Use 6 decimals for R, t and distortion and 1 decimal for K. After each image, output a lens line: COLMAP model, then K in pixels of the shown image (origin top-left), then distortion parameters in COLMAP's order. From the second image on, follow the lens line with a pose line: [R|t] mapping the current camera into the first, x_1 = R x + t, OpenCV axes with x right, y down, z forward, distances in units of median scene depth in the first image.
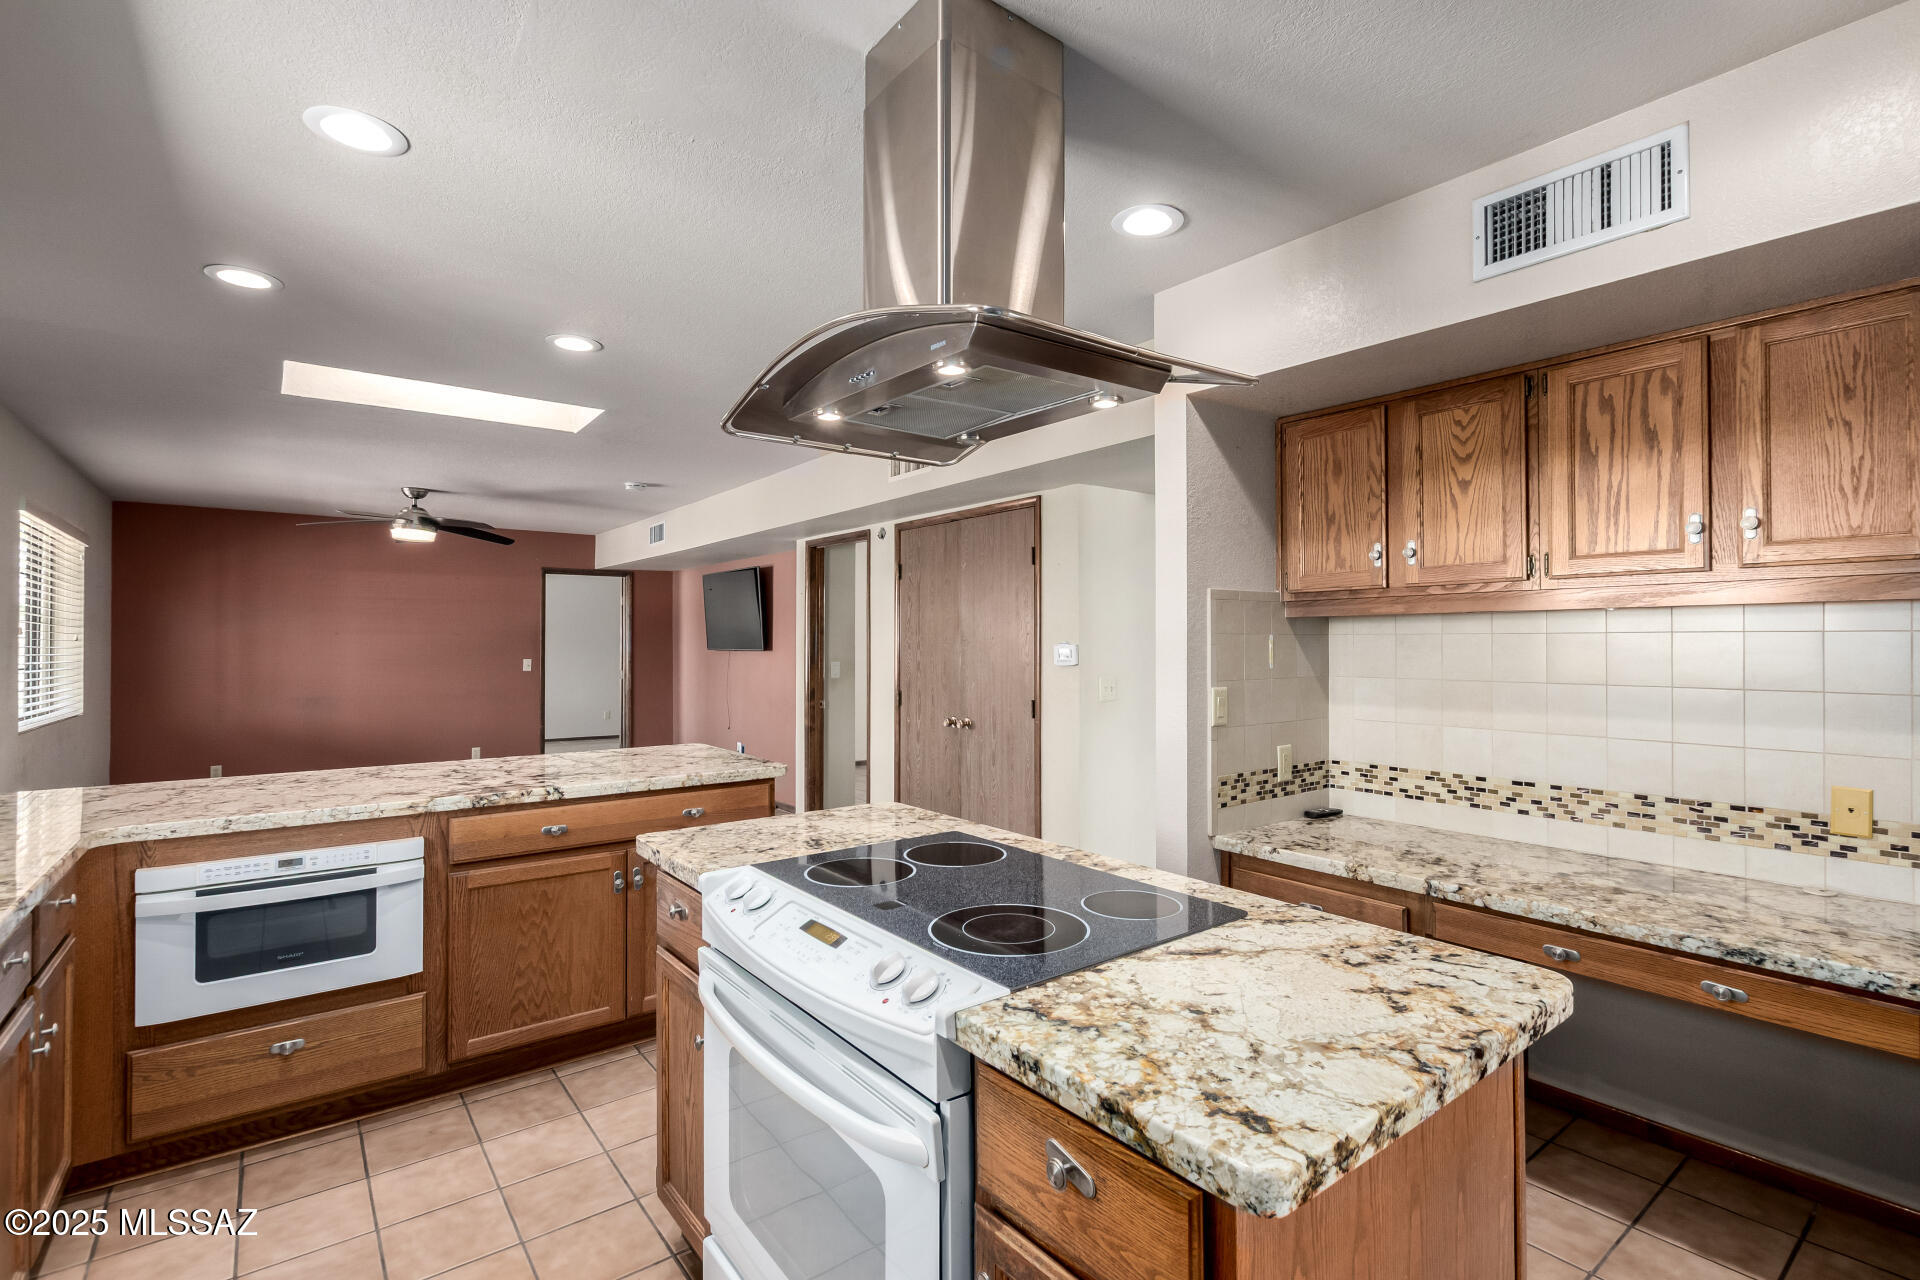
lens RADIAL K [[884.0, 0, 961.6], [0, 884.0, 643.8], [0, 0, 1]] dist [-0.001542, -0.000022]
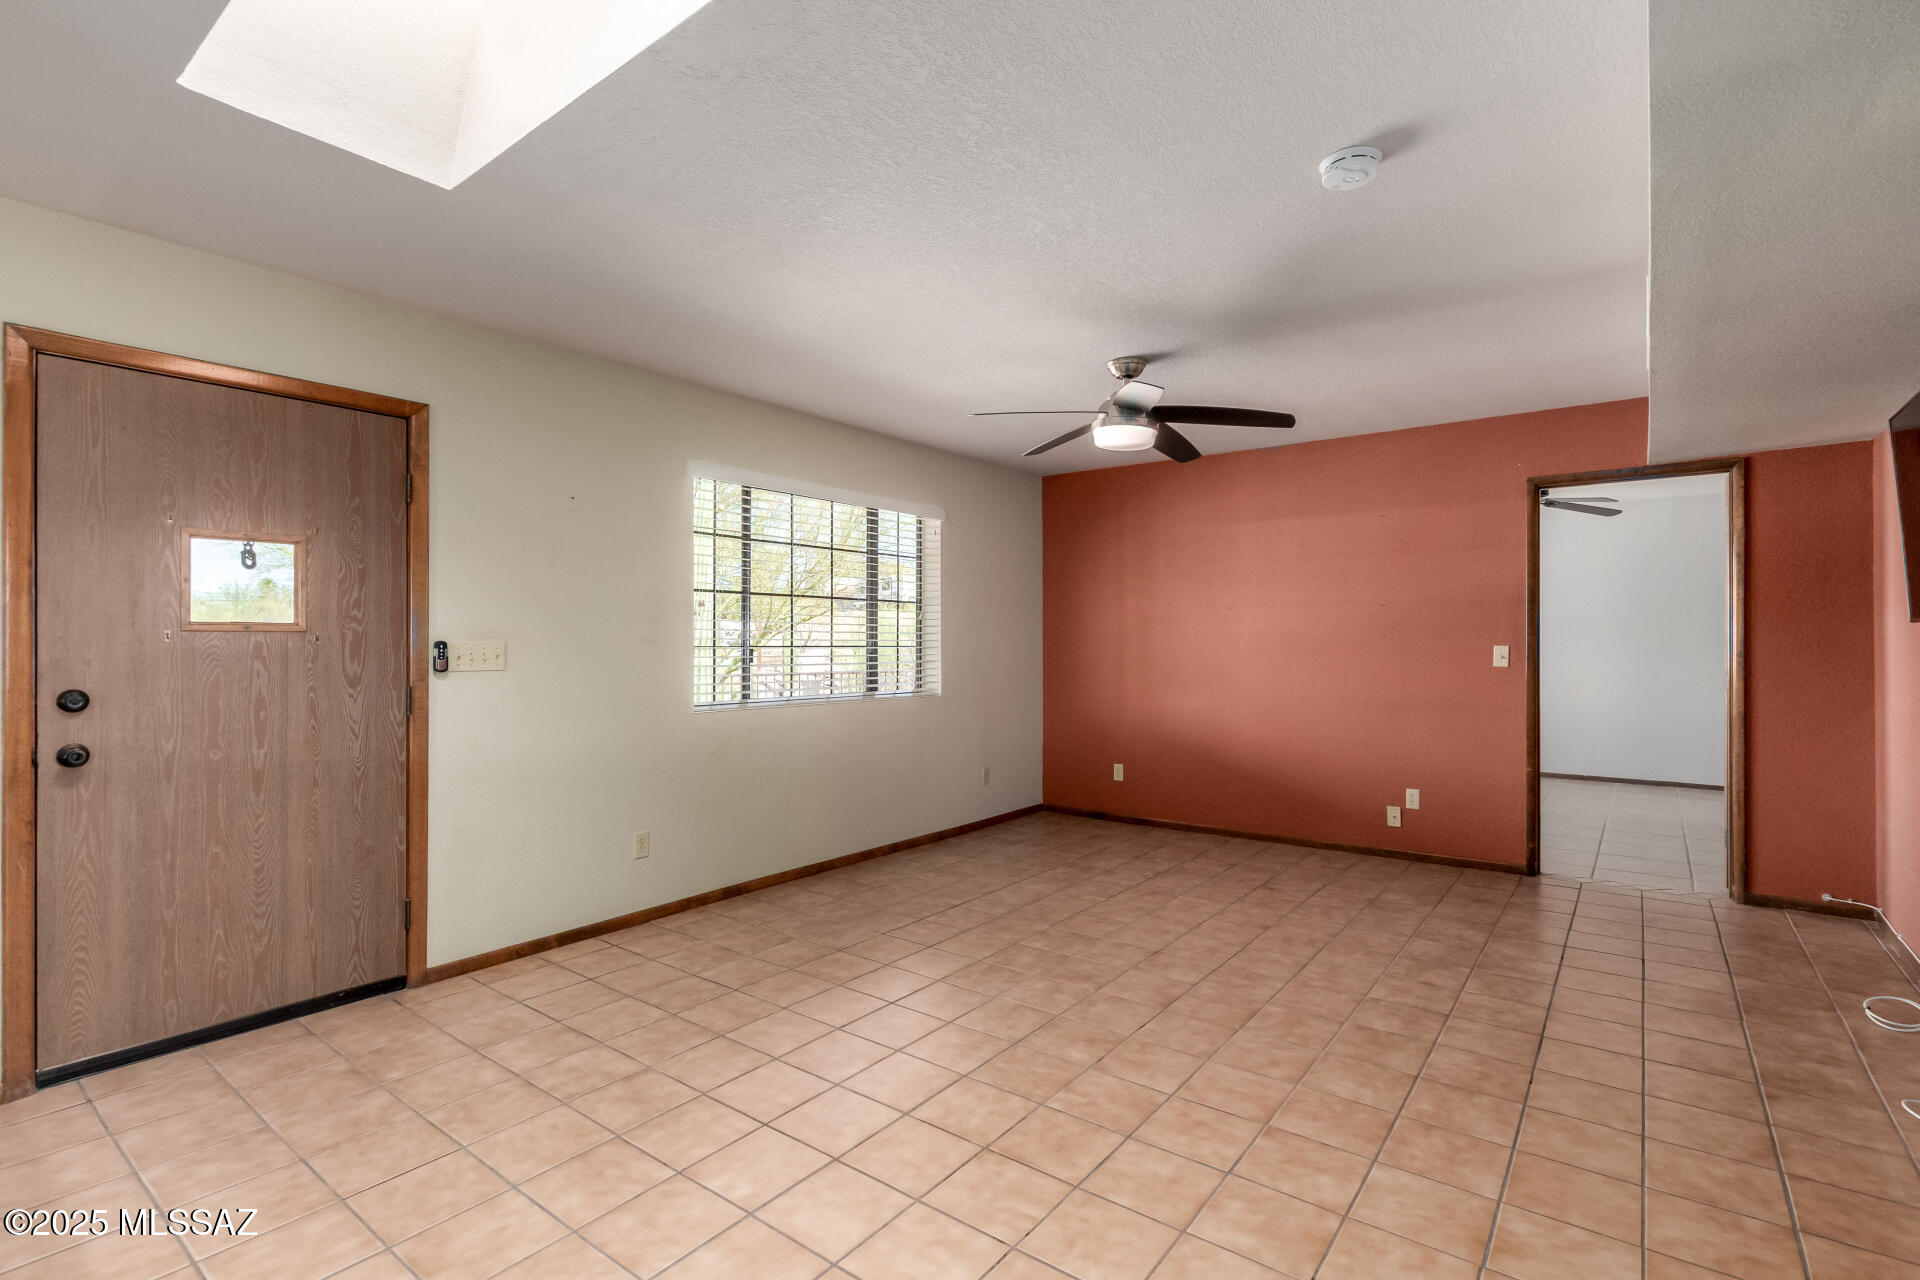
lens RADIAL K [[884.0, 0, 952.0], [0, 884.0, 641.7], [0, 0, 1]] dist [-0.001542, -0.000022]
pose [[0.252290, 0.000358, -0.967652, -0.165087], [0.000746, 1.000000, 0.000564, 0.064679], [0.967651, -0.000864, 0.252290, 2.336279]]
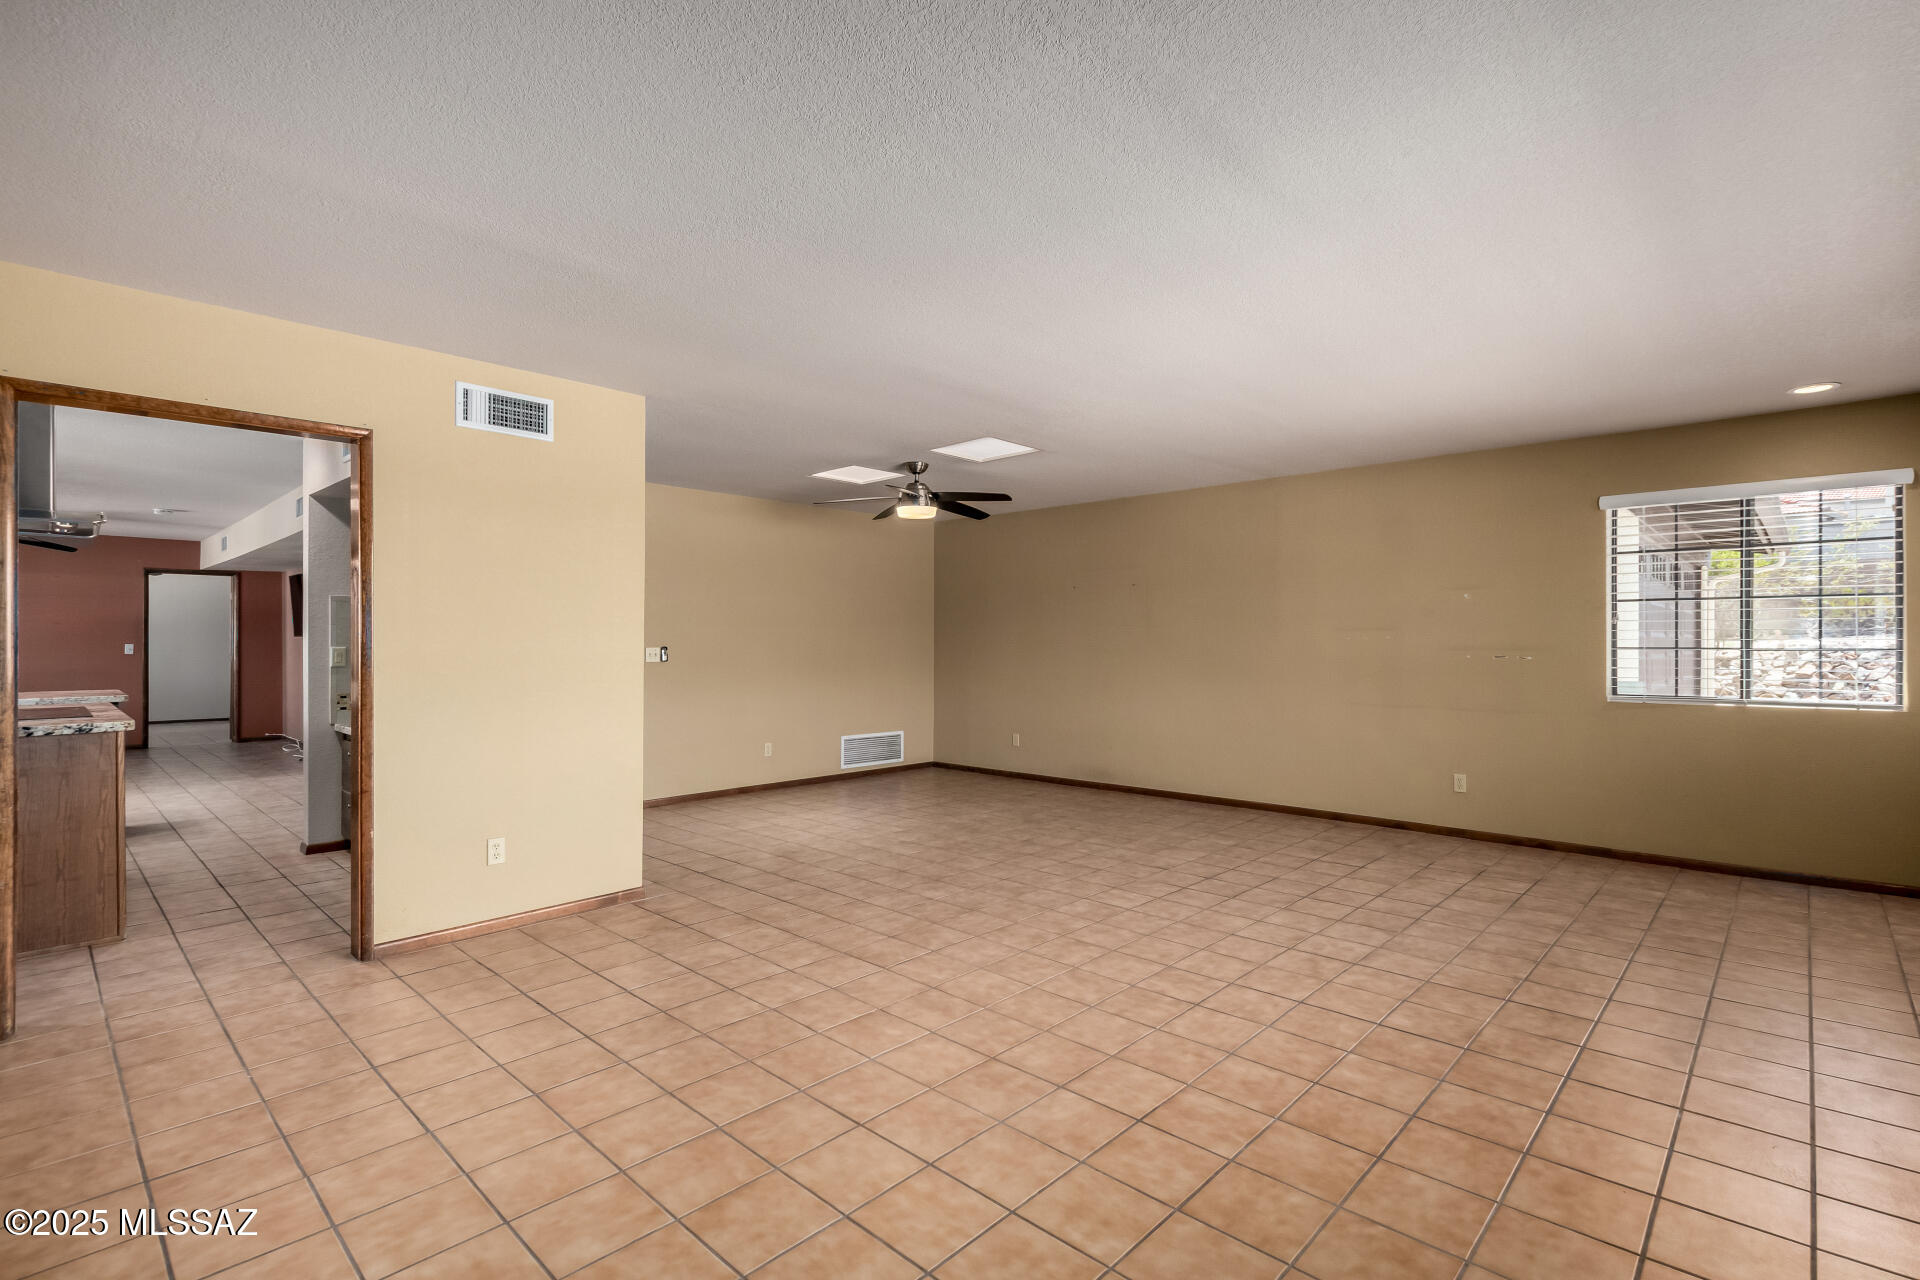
lens RADIAL K [[884.0, 0, 963.9], [0, 884.0, 639.3], [0, 0, 1]] dist [-0.001542, -0.000022]
pose [[0.986807, 0.001840, 0.161894, 1.932059], [-0.001615, 0.999998, -0.001520, 0.047853], [-0.161896, 0.001238, 0.986807, -1.631668]]
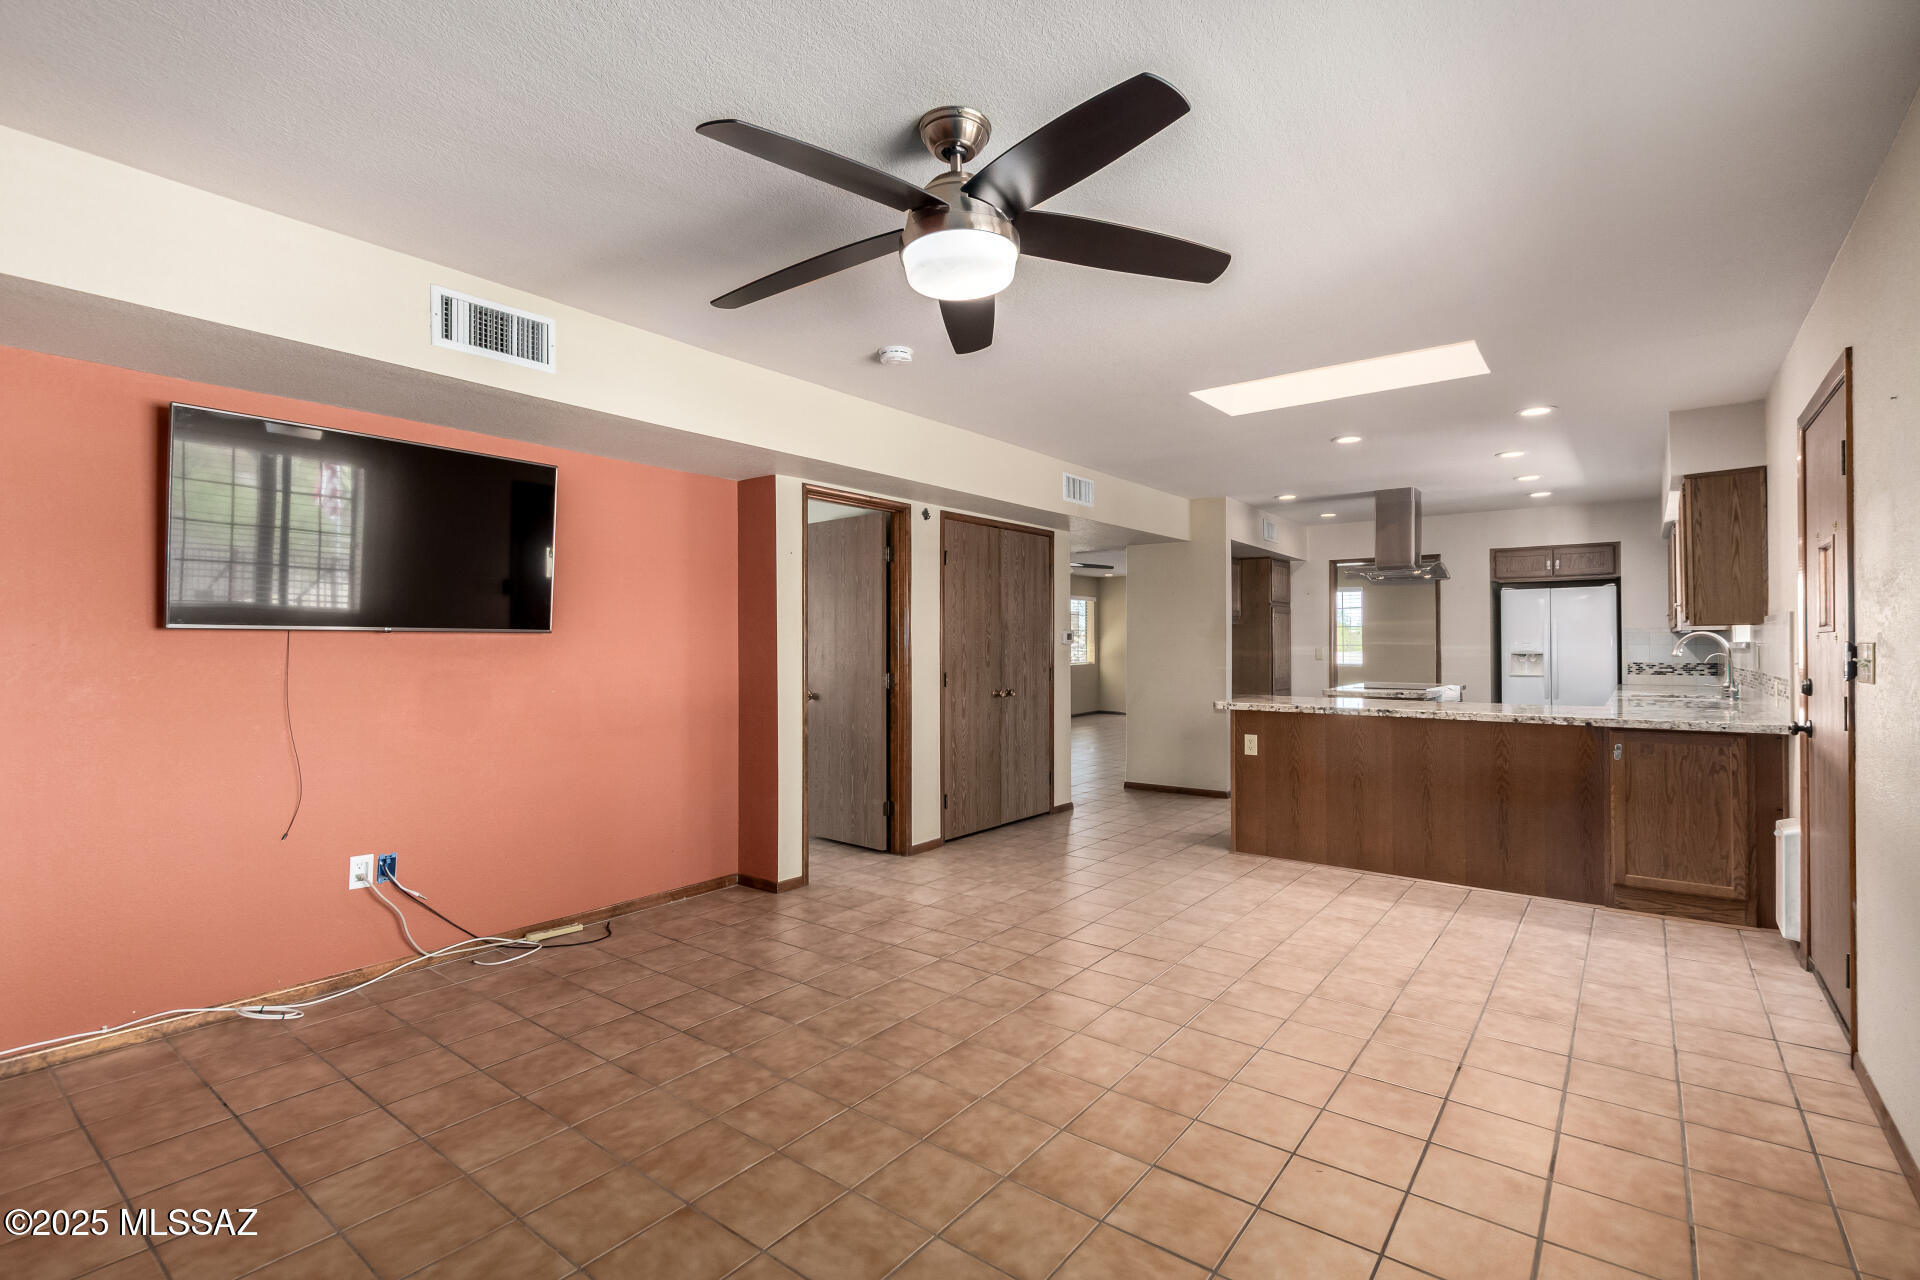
lens RADIAL K [[901.8, 0, 958.4], [0, 901.8, 679.2], [0, 0, 1]] dist [0.009501, 0.000015]
pose [[-0.258741, -0.037578, 0.965215, -3.040102], [0.001846, 0.999222, 0.039397, 0.051886], [-0.965945, 0.011975, -0.258471, 3.500389]]
